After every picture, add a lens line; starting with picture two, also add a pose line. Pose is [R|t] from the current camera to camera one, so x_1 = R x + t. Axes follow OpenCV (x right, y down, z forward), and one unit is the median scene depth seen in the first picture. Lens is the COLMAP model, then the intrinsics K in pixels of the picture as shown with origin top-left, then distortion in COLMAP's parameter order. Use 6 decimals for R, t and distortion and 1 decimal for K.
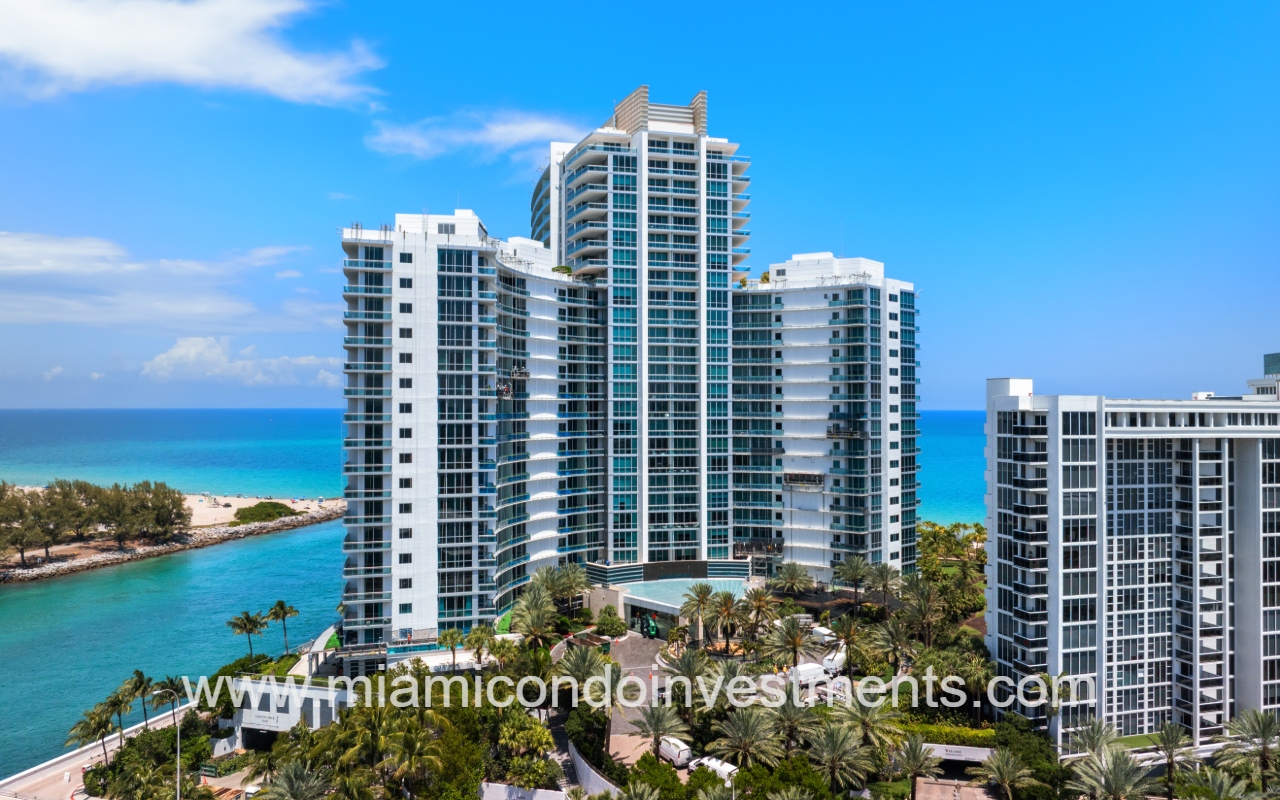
lens RADIAL K [[948.8, 0, 662.0], [0, 948.8, 400.4], [0, 0, 1]] dist [-0.016992, -0.002157]
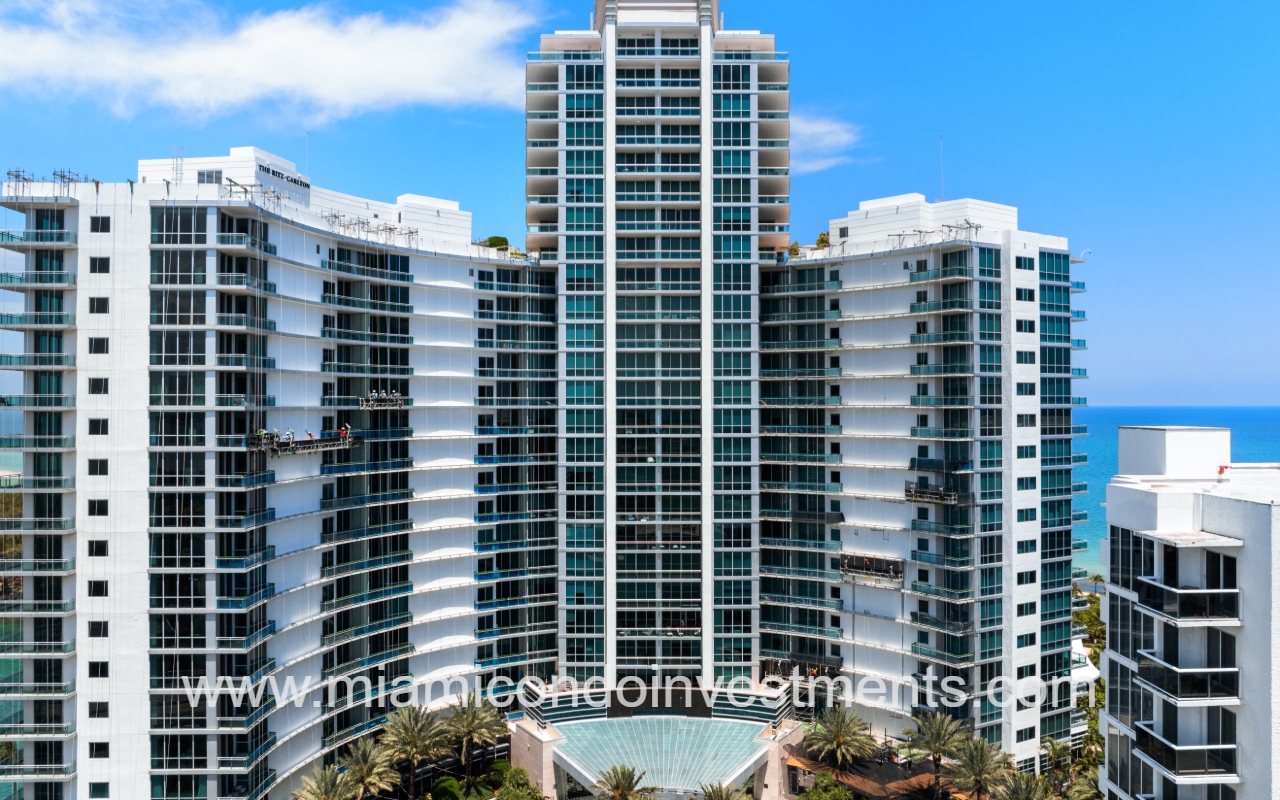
lens RADIAL K [[948.8, 0, 662.0], [0, 948.8, 400.4], [0, 0, 1]] dist [-0.016992, -0.002157]
pose [[0.963353, -0.005552, -0.268179, 0.186682], [0.005974, 0.999982, 0.000756, -0.025320], [0.268170, -0.002330, 0.963369, 0.380176]]
